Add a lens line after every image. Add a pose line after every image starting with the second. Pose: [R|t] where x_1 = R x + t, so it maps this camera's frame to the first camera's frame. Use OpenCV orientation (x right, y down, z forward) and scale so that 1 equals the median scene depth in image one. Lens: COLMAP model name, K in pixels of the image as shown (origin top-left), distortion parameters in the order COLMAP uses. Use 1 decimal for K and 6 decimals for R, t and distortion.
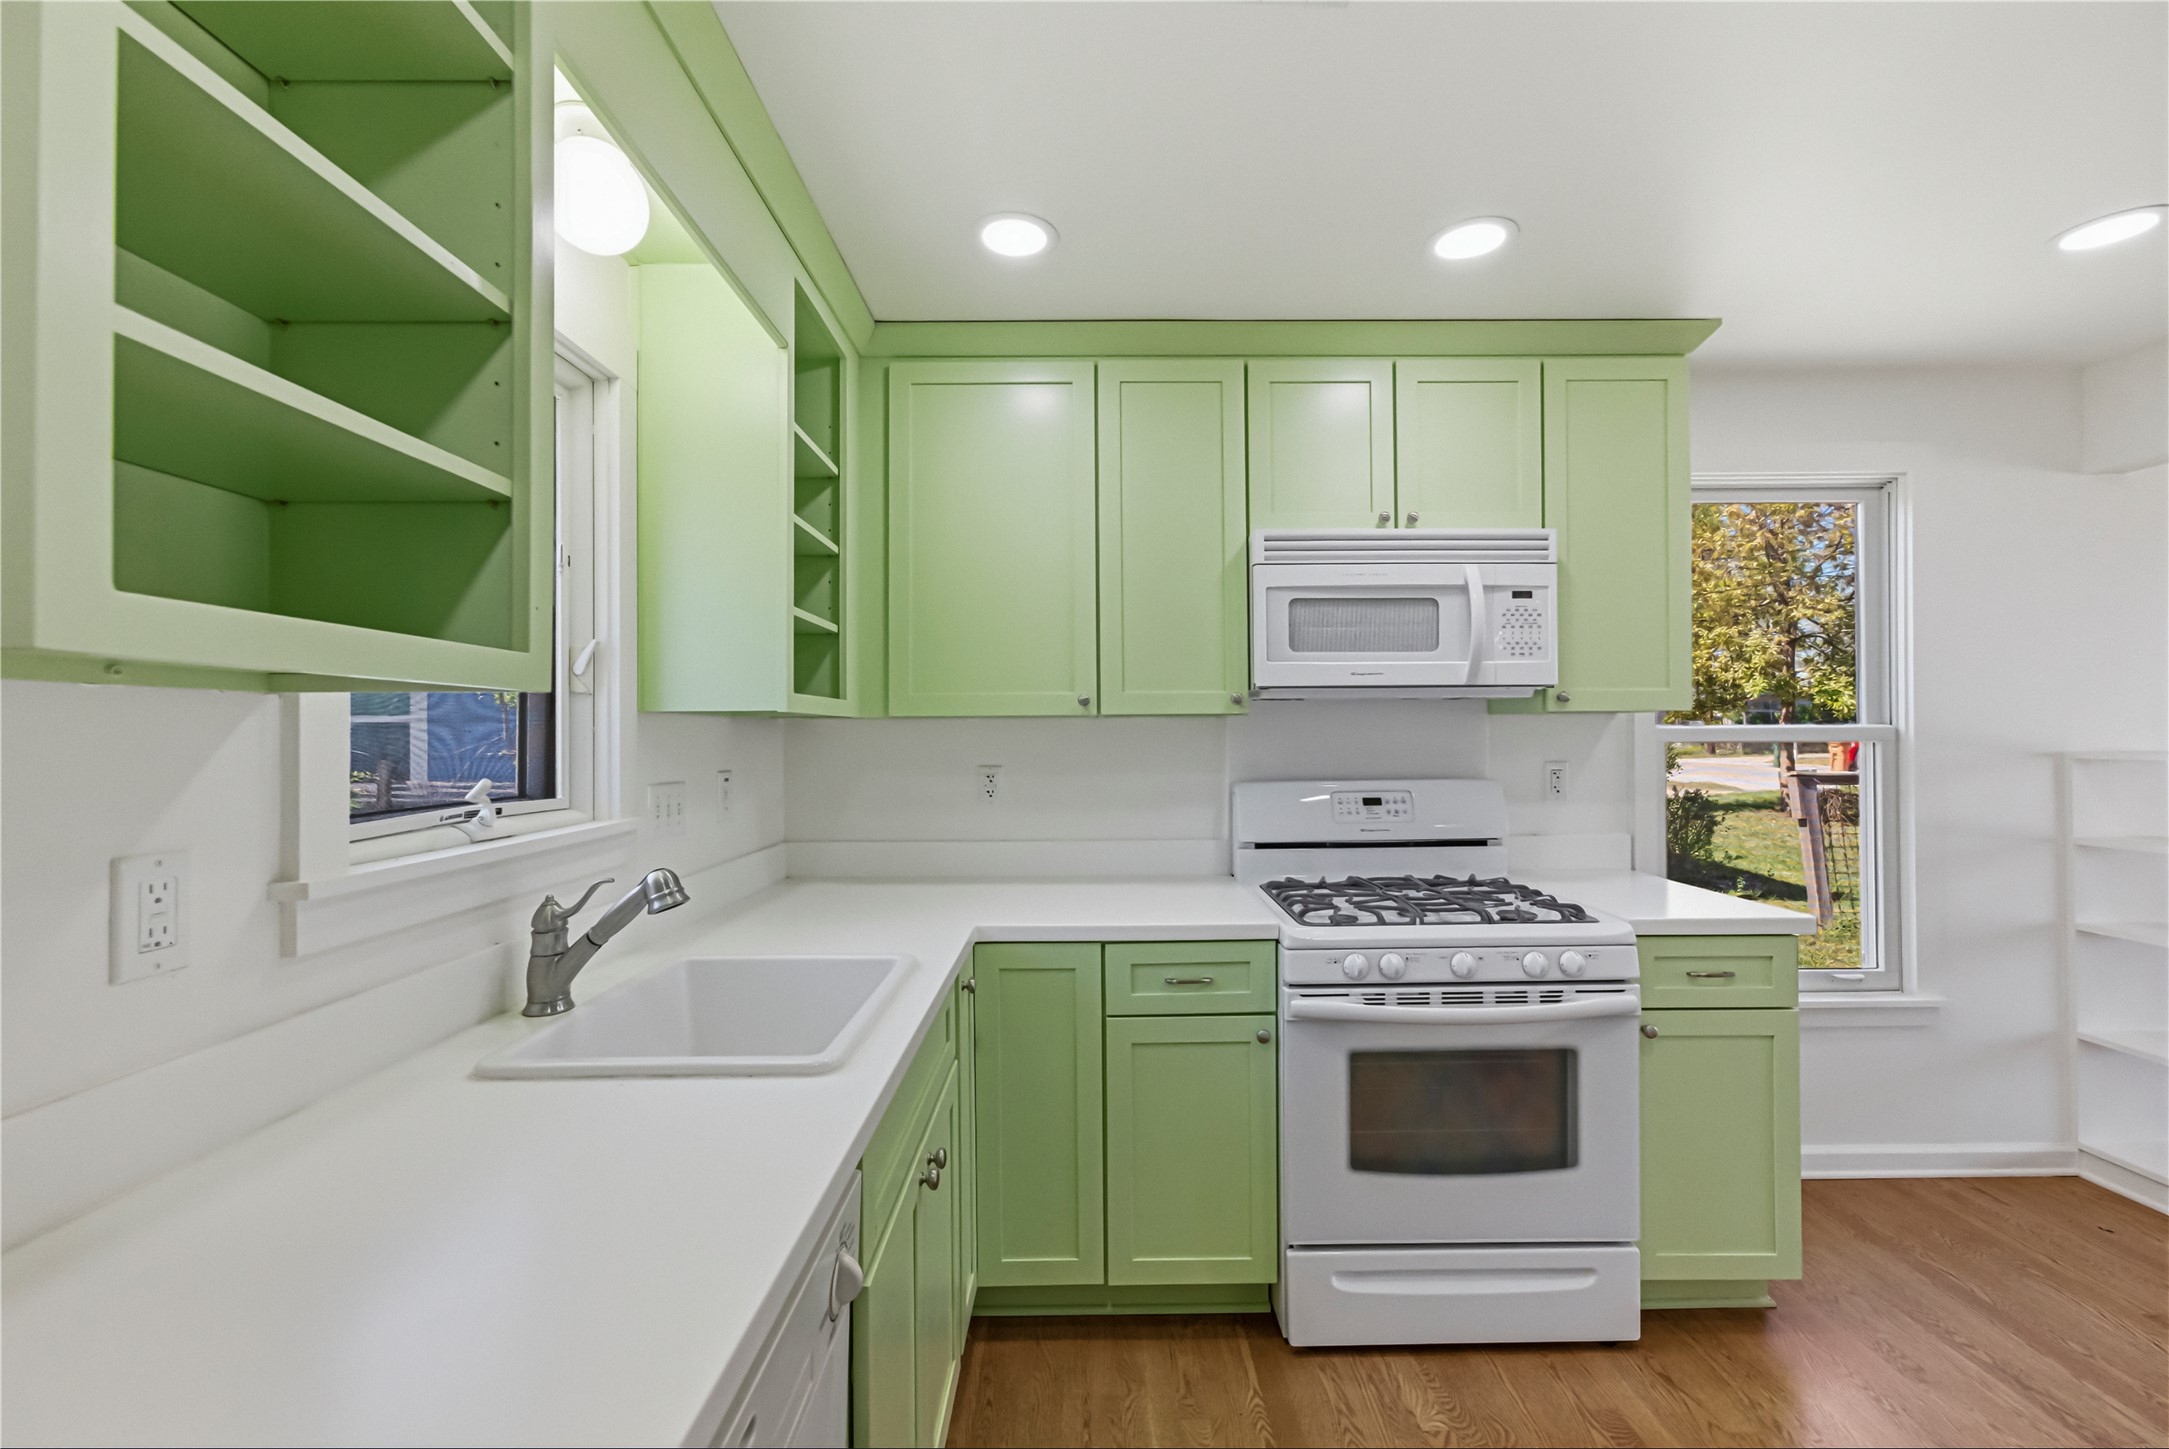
lens RADIAL K [[871.7, 0, 1100.8], [0, 871.7, 723.7], [0, 0, 1]] dist [0.000668, 0.005757]
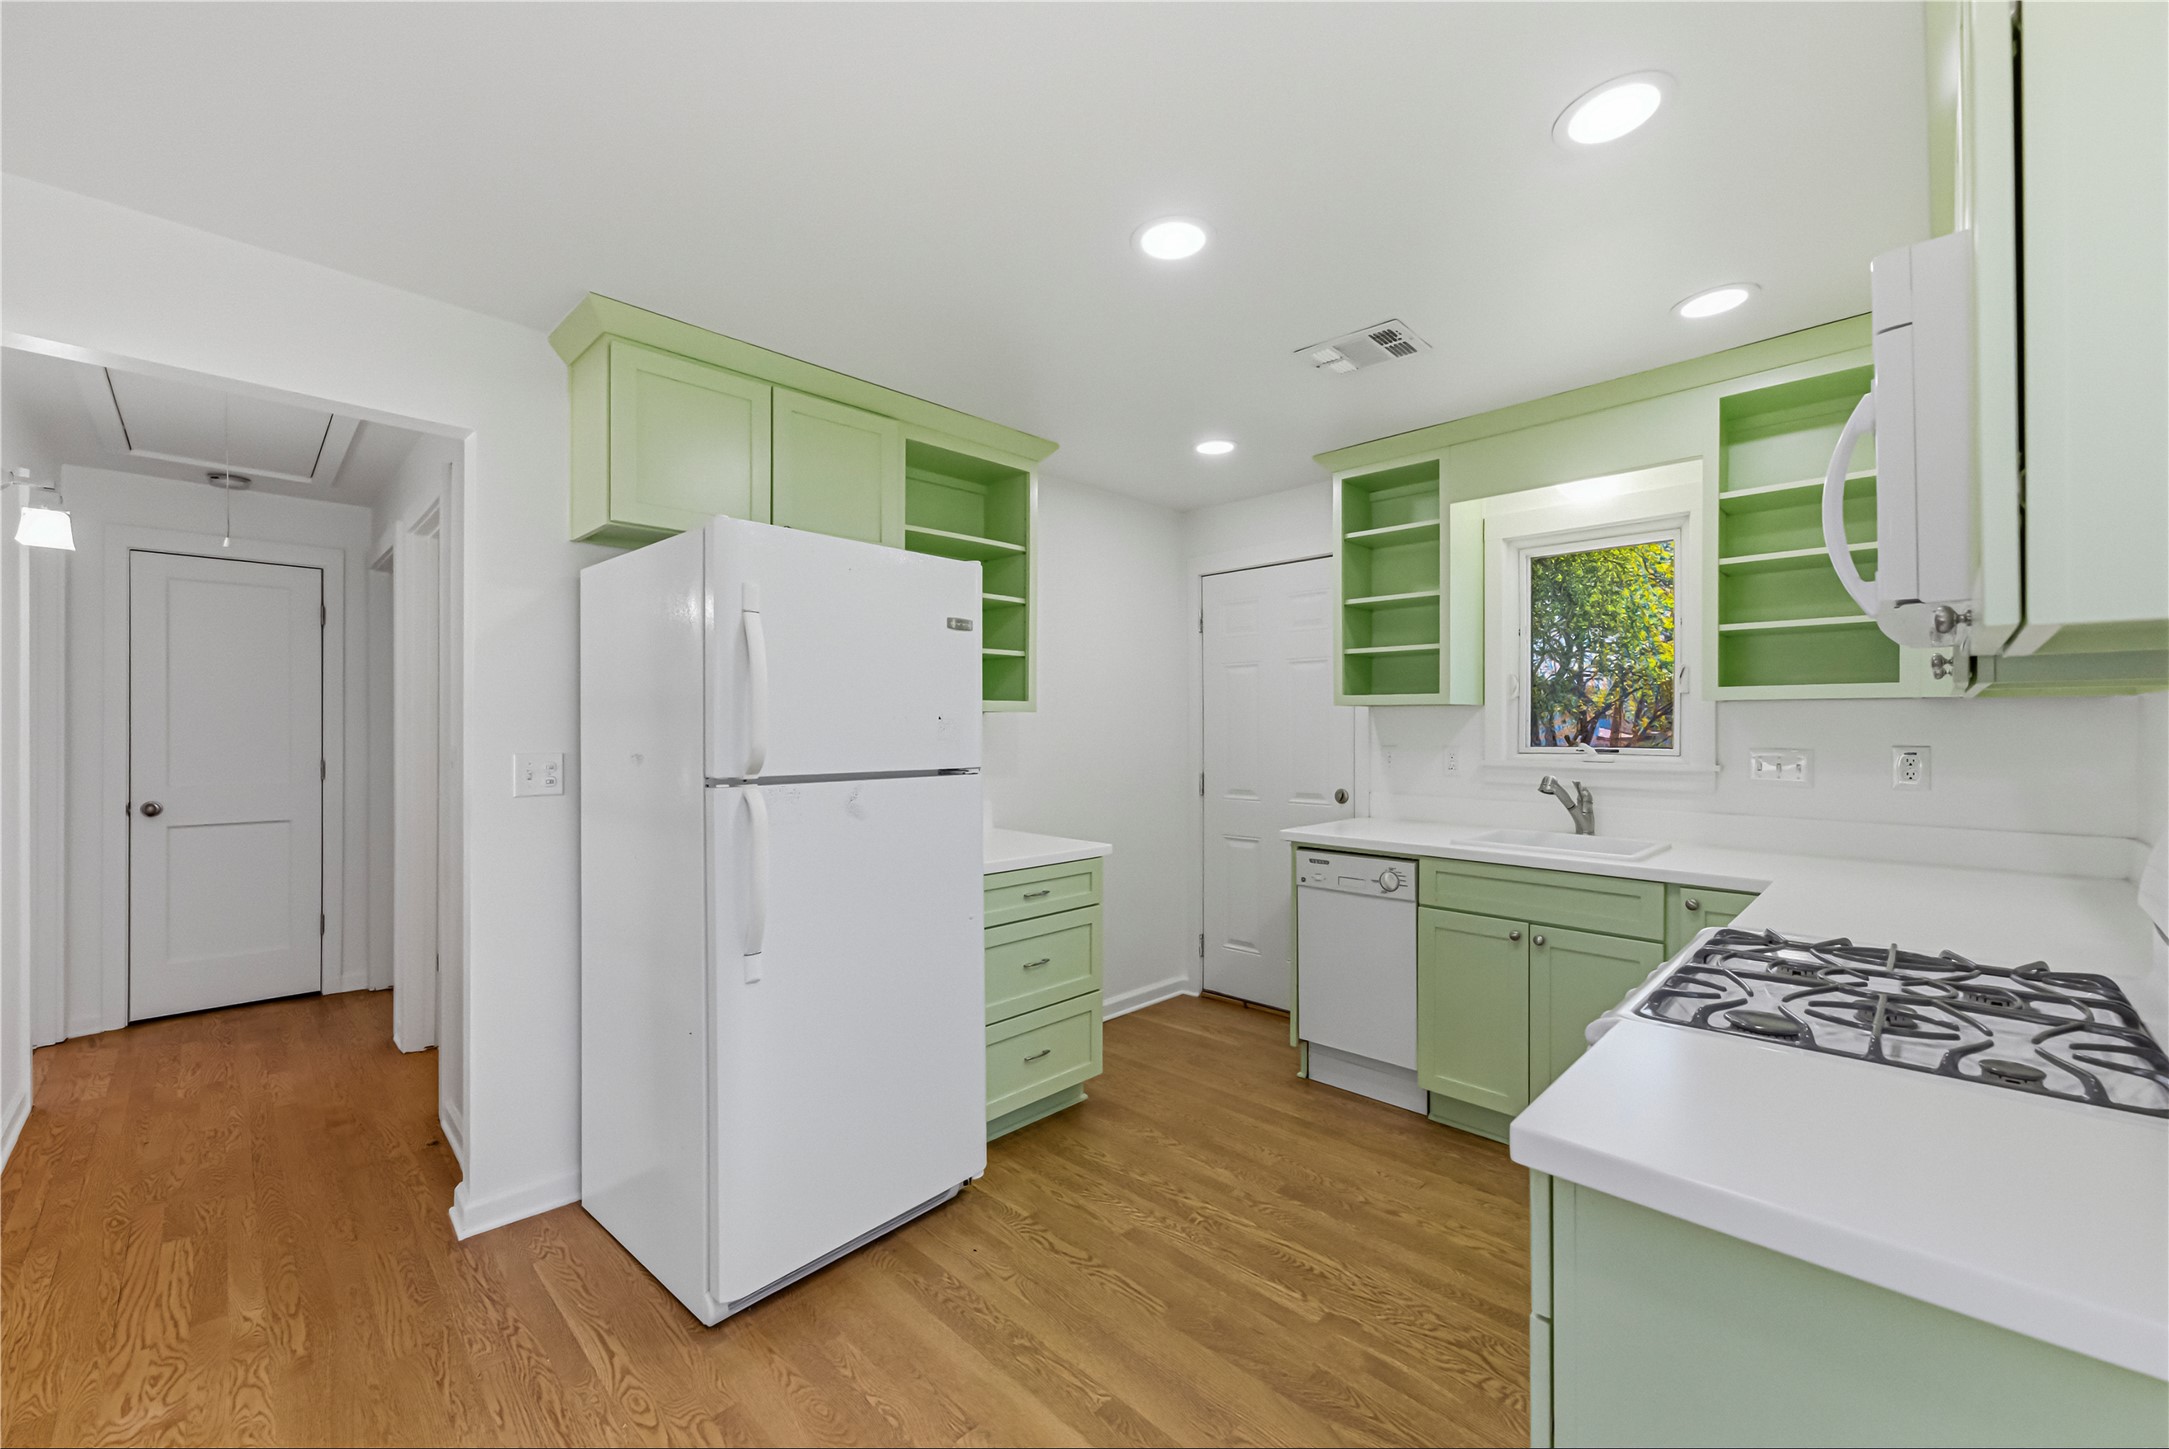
lens RADIAL K [[865.6, 0, 1084.5], [0, 865.6, 724.5], [0, 0, 1]] dist [-0.029845, 0.025219]
pose [[-0.721865, 0.007516, -0.691993, 1.149721], [0.013056, 0.999911, -0.002759, 0.014264], [0.691911, -0.011026, -0.721899, 1.059844]]
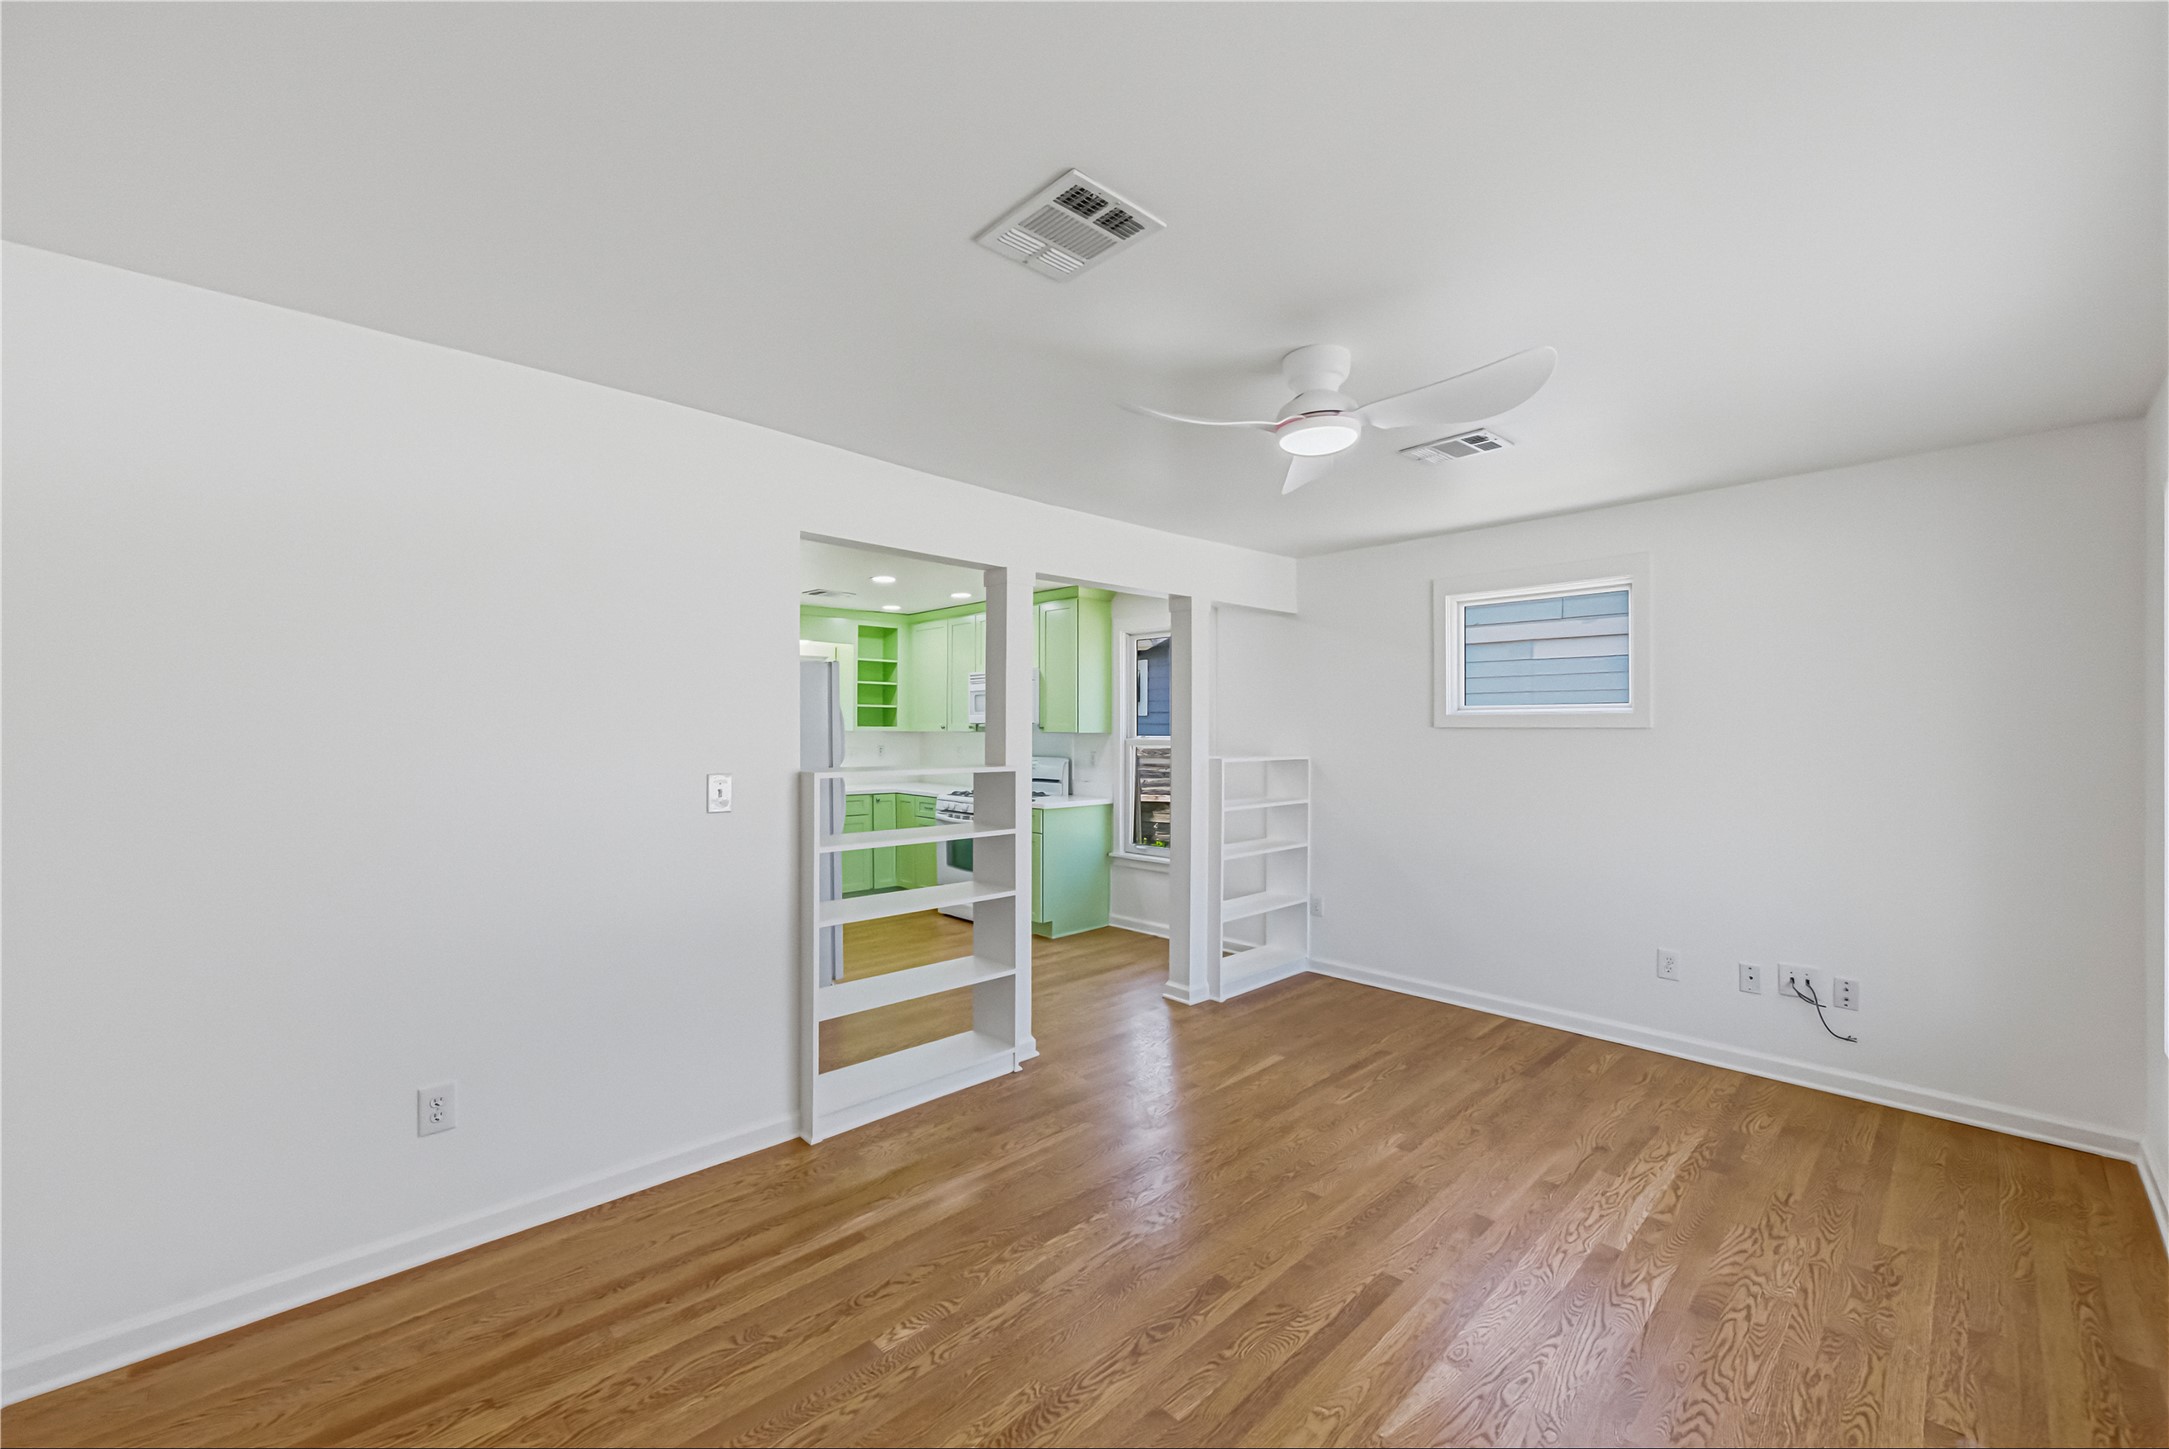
lens RADIAL K [[856.2, 0, 1087.5], [0, 856.2, 729.5], [0, 0, 1]] dist [-0.000012, -0.000470]
pose [[0.674972, 0.008698, -0.737792, 2.759733], [-0.002627, 0.999953, 0.009385, -0.050313], [0.737838, -0.004397, 0.674963, -0.764695]]
